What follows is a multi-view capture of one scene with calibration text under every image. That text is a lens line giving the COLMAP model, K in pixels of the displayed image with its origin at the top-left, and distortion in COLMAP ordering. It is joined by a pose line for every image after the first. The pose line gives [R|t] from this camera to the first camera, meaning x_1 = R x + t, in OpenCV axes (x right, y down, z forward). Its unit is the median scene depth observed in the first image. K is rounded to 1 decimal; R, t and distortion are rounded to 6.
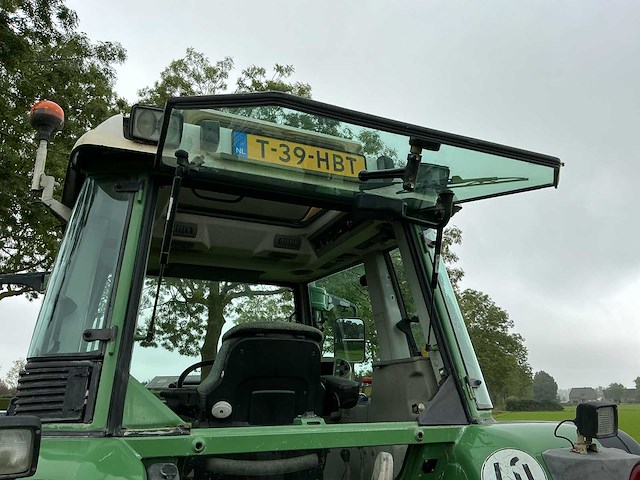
lens RADIAL K [[525.7, 0, 320.0], [0, 525.7, 240.0], [0, 0, 1]] dist [0.138461, -0.261378]
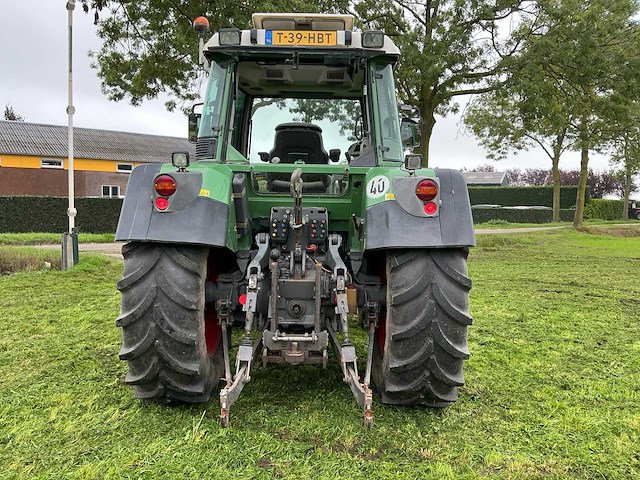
lens RADIAL K [[525.7, 0, 320.0], [0, 525.7, 240.0], [0, 0, 1]] dist [0.138461, -0.261378]
pose [[0.899792, 0.063783, -0.431631, 0.951454], [0.096930, 0.935316, 0.340277, -0.121537], [0.425416, -0.348016, 0.835408, -0.927775]]
